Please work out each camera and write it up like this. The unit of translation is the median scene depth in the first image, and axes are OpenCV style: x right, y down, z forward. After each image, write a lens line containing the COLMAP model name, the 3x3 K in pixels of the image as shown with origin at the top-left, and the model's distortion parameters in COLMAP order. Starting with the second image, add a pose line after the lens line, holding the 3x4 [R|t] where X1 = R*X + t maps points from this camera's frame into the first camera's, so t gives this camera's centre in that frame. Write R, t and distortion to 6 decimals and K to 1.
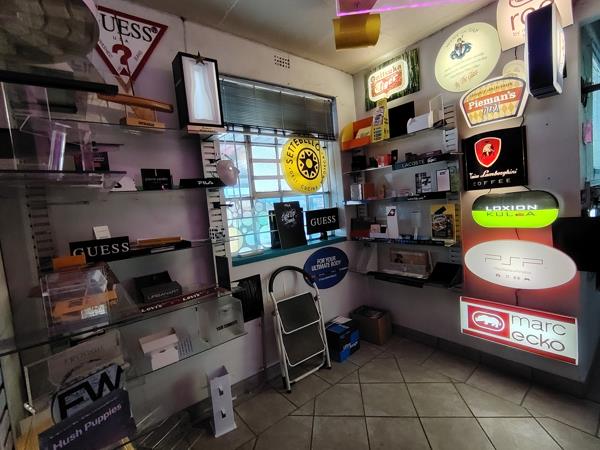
lens RADIAL K [[283.4, 0, 298.4], [0, 283.4, 221.0], [0, 0, 1]] dist [0.000561, -0.000076]
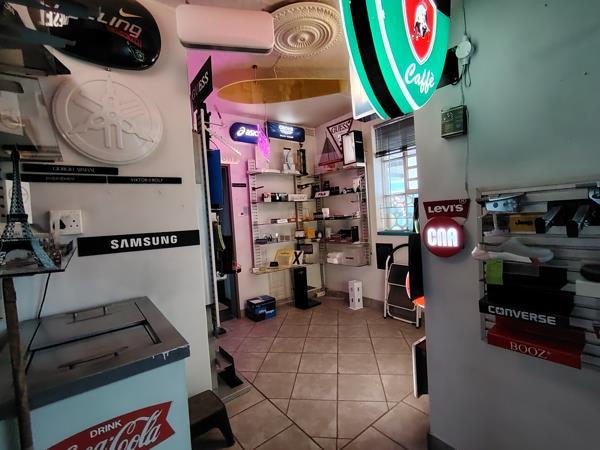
lens RADIAL K [[283.4, 0, 299.5], [0, 283.4, 226.5], [0, 0, 1]] dist [0.000561, -0.000076]
pose [[-0.041642, 0.132925, -0.990251, 1.451753], [0.009864, 0.991117, 0.132627, -0.124311], [0.999084, -0.004245, -0.042583, 0.553287]]
